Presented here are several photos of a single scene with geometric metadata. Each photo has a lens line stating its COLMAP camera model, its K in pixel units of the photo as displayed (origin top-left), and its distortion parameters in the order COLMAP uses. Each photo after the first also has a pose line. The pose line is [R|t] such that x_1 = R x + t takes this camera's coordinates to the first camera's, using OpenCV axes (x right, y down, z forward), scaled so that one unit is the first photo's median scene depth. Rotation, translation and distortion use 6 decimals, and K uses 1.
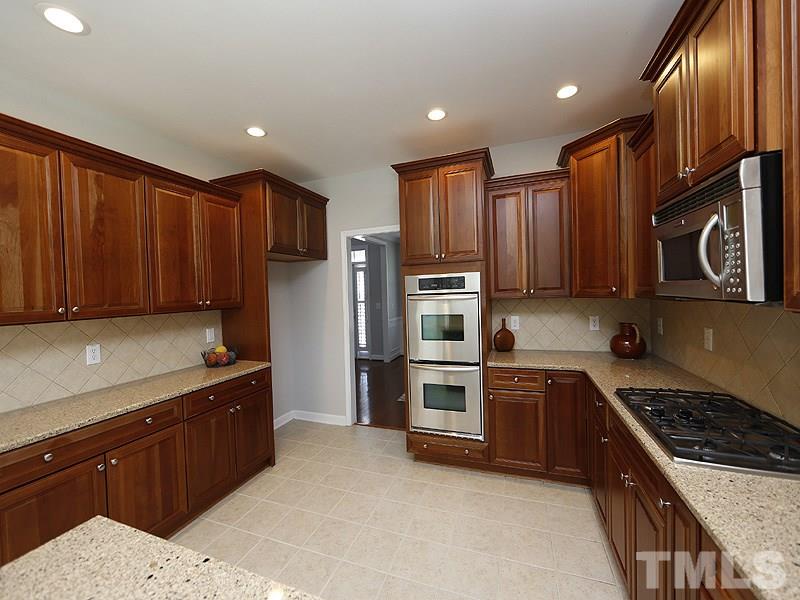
lens RADIAL K [[314.5, 0, 400.0], [0, 314.5, 300.0], [0, 0, 1]] dist [-0.022458, 0.000000]
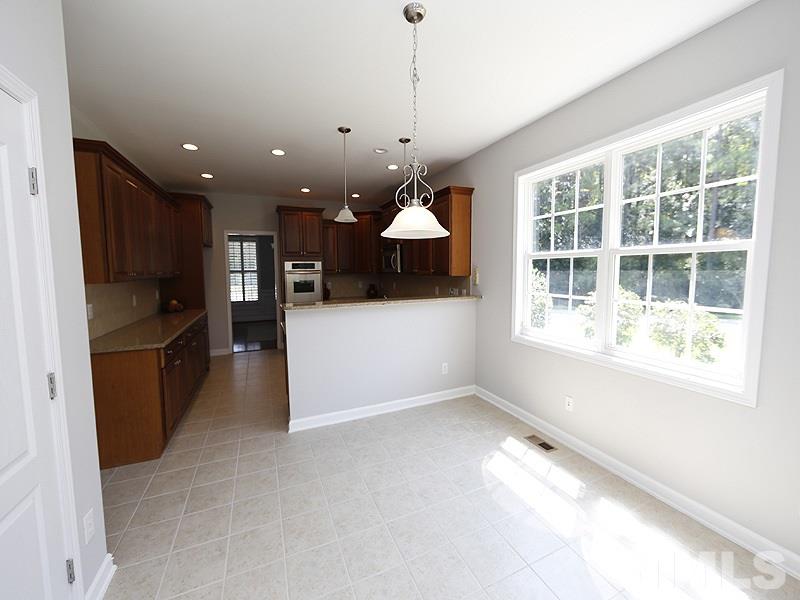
lens RADIAL K [[314.5, 0, 400.0], [0, 314.5, 300.0], [0, 0, 1]] dist [-0.022458, 0.000000]
pose [[0.711230, -0.041503, 0.701734, -0.922853], [0.003995, 0.998478, 0.055005, 0.064270], [-0.702949, -0.036318, 0.710313, -1.006089]]
